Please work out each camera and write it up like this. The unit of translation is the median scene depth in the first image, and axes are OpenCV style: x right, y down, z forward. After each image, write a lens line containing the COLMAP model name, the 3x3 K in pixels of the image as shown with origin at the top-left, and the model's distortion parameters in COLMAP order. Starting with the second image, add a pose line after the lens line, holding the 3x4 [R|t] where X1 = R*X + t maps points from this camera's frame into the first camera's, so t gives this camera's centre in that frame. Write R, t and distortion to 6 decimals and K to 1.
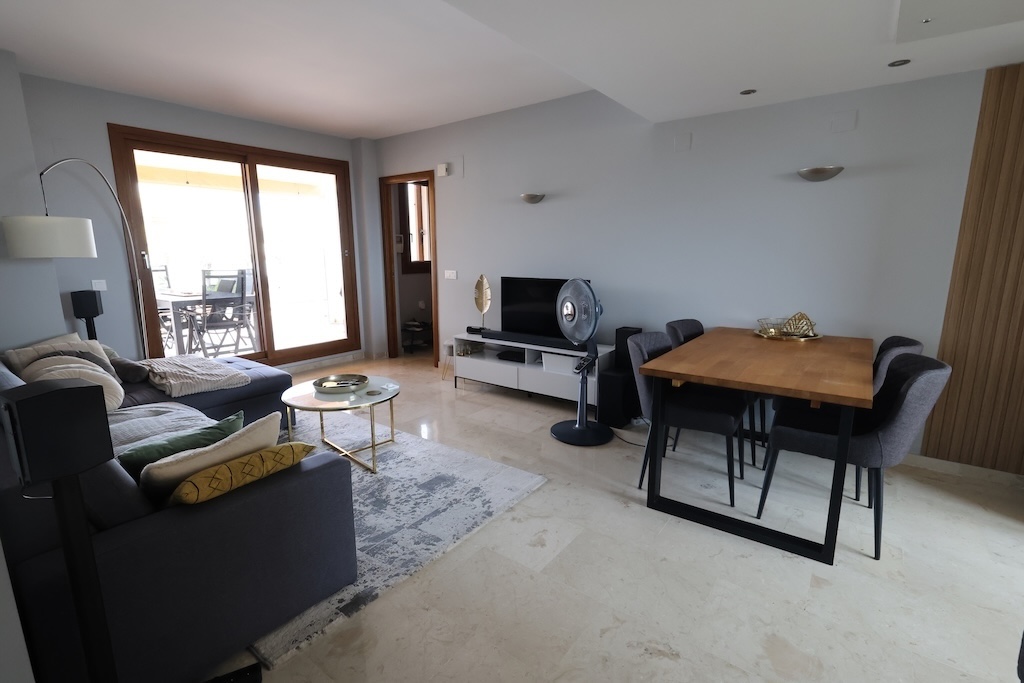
lens RADIAL K [[474.0, 0, 509.0], [0, 474.0, 339.9], [0, 0, 1]] dist [0.000009, 0.000162]
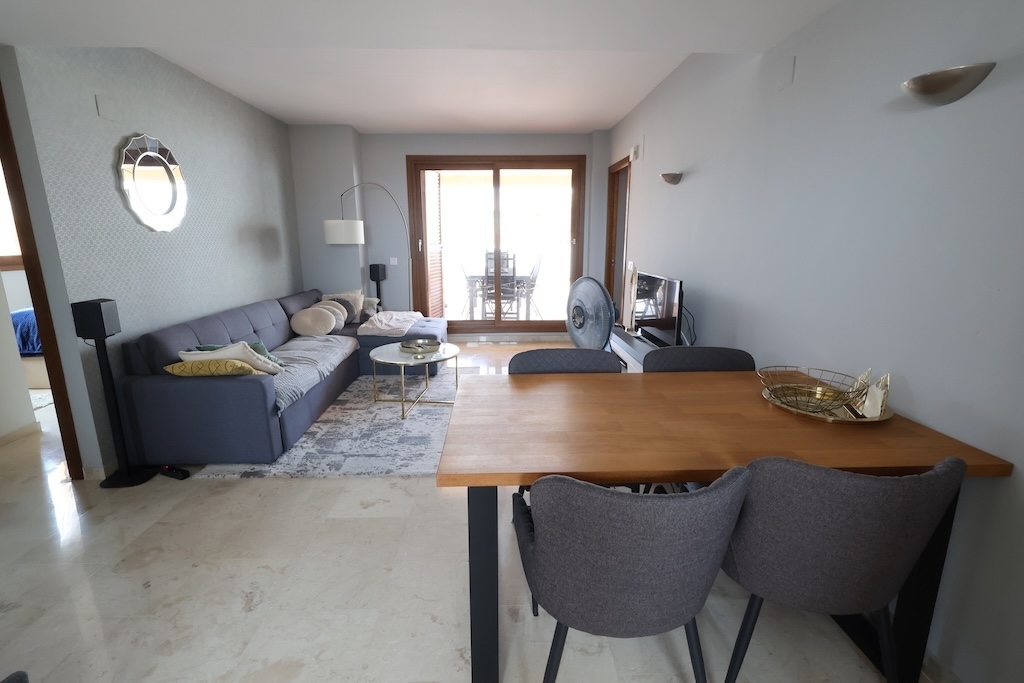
lens RADIAL K [[472.4, 0, 510.9], [0, 472.4, 340.0], [0, 0, 1]] dist [0.000249, -0.000080]
pose [[0.632179, 0.167851, -0.756423, 0.716015], [-0.144386, 0.984674, 0.097829, -0.079292], [0.761251, 0.047372, 0.646725, 0.345743]]
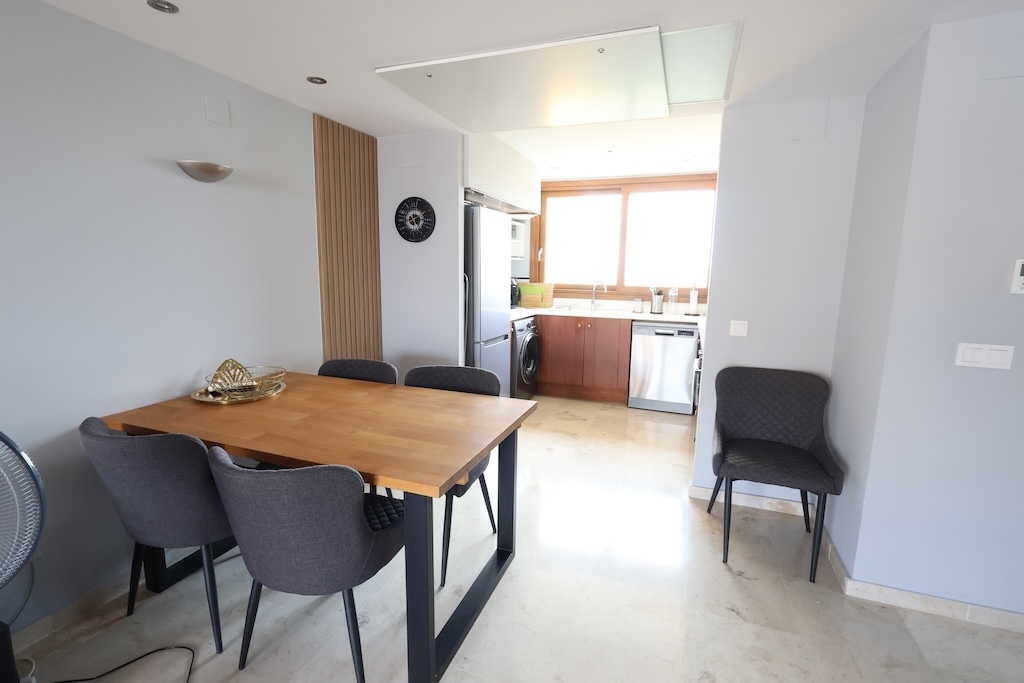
lens RADIAL K [[474.8, 0, 512.0], [0, 474.8, 341.5], [0, 0, 1]] dist [0.000743, 0.000042]
pose [[-0.280043, -0.149569, 0.948264, -0.194525], [0.166370, 0.965280, 0.201386, -0.152442], [-0.945461, 0.214160, -0.245436, 0.723420]]
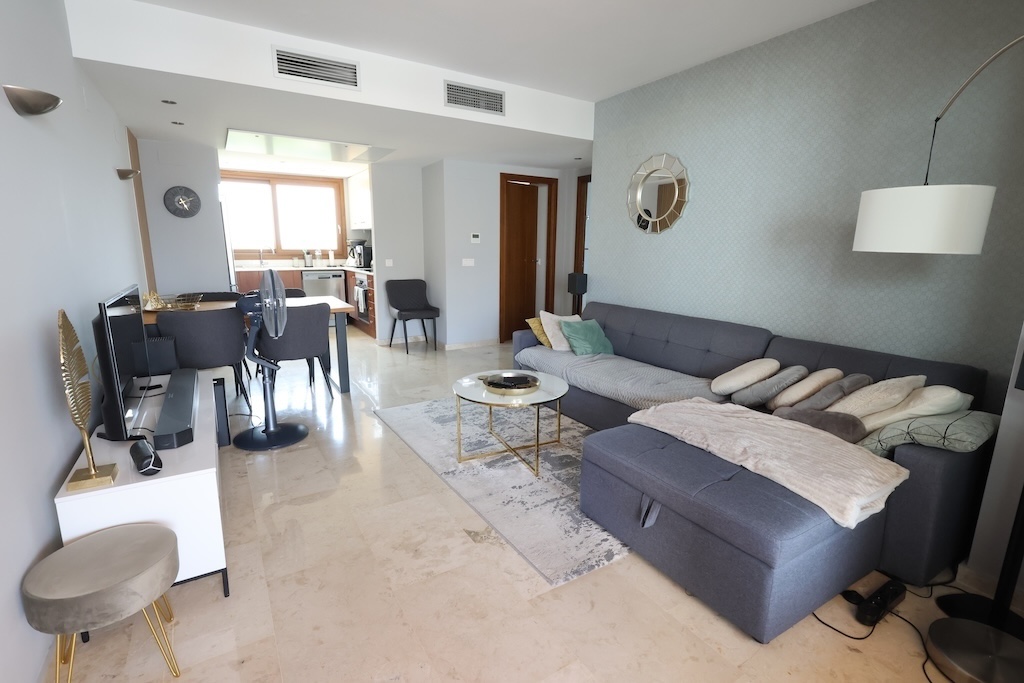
lens RADIAL K [[474.0, 0, 509.0], [0, 474.0, 339.9], [0, 0, 1]] dist [0.000009, 0.000162]
pose [[-0.930613, -0.075832, 0.358063, -0.635919], [0.065054, 0.928454, 0.365707, -0.309377], [-0.360178, 0.363625, -0.859098, 1.668403]]
